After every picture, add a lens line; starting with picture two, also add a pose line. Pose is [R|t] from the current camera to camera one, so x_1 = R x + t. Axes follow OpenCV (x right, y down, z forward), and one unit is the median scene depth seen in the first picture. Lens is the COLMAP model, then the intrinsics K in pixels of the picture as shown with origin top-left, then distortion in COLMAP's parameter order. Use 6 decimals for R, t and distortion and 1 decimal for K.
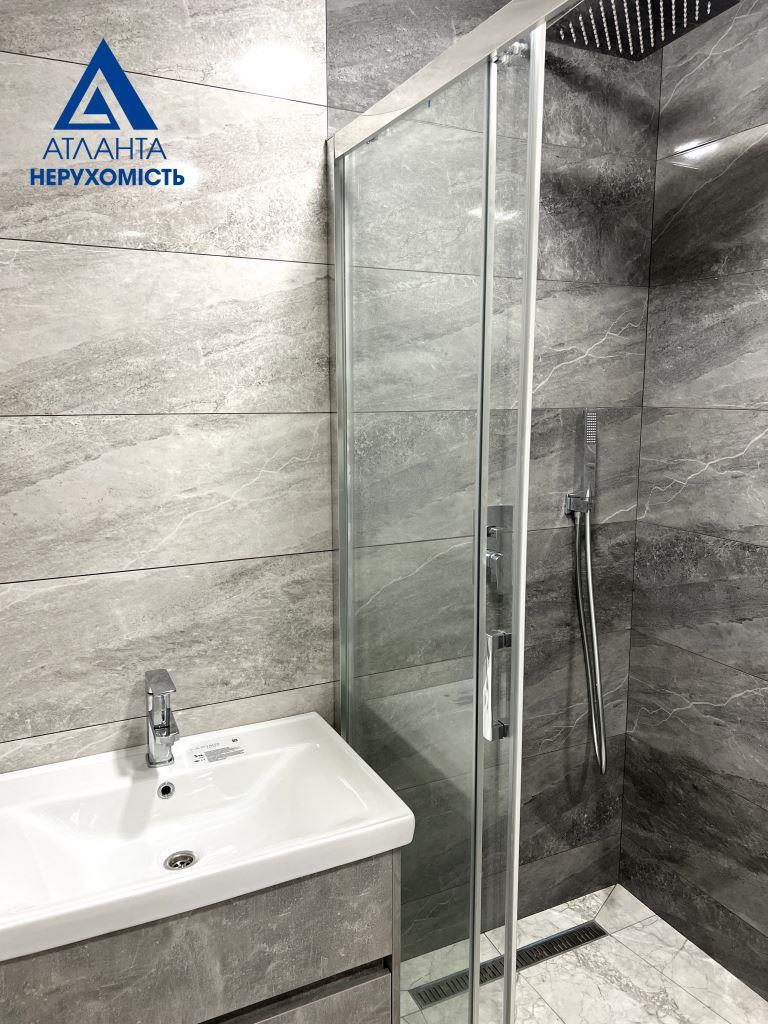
lens RADIAL K [[773.6, 0, 392.9], [0, 773.6, 512.4], [0, 0, 1]] dist [0.067564, -0.079100]
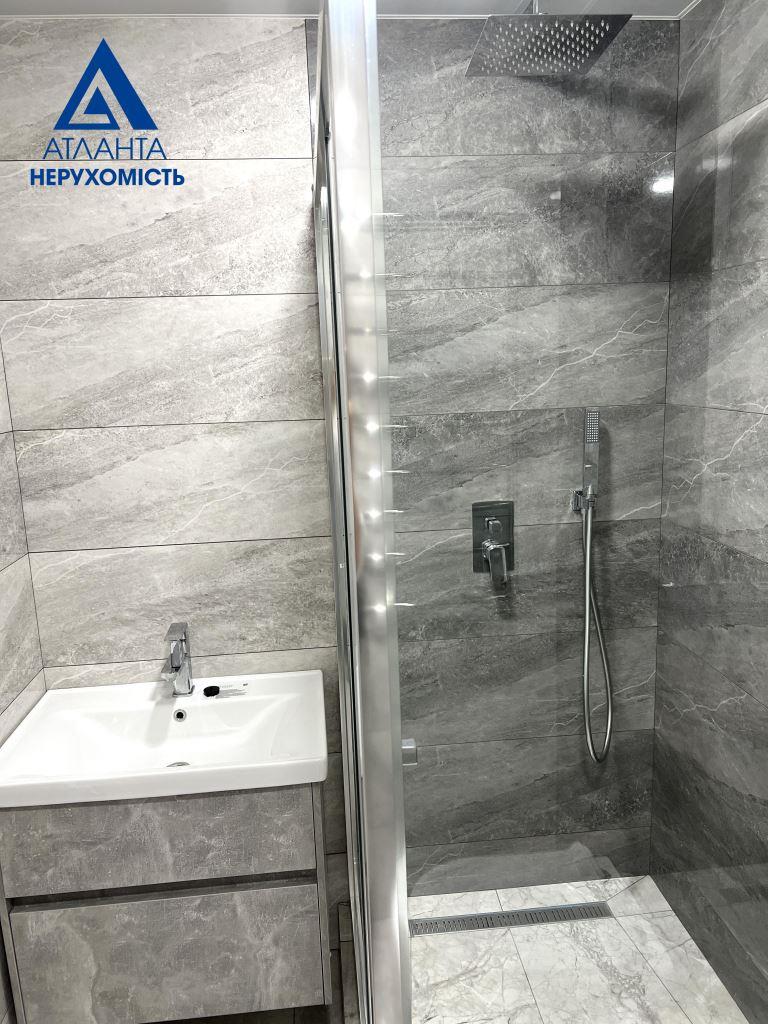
lens RADIAL K [[773.6, 0, 385.2], [0, 773.6, 518.3], [0, 0, 1]] dist [0.067564, -0.079100]
pose [[0.931751, 0.038457, -0.361056, 0.469725], [-0.022087, 0.998537, 0.049358, -0.042001], [0.362426, -0.038014, 0.931237, -0.070527]]
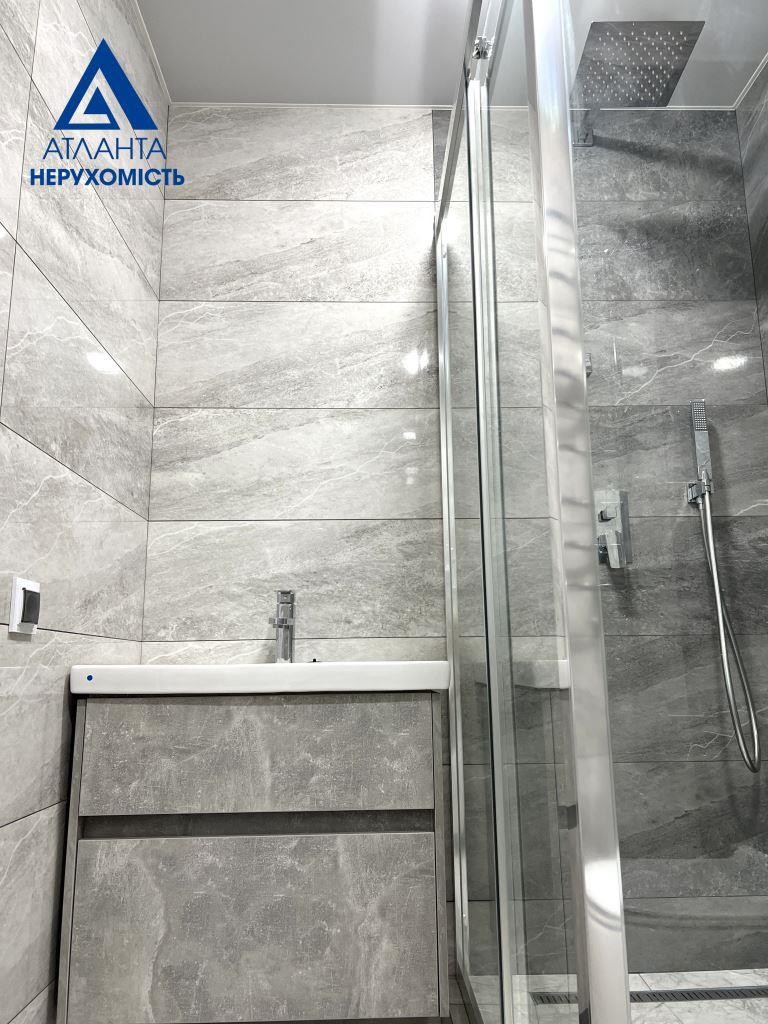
lens RADIAL K [[773.6, 0, 393.2], [0, 773.6, 513.7], [0, 0, 1]] dist [0.067564, -0.079100]
pose [[0.907180, -0.097467, -0.409297, 0.373996], [-0.053068, 0.938522, -0.341116, 0.498052], [0.417382, 0.331174, 0.846236, -0.029895]]
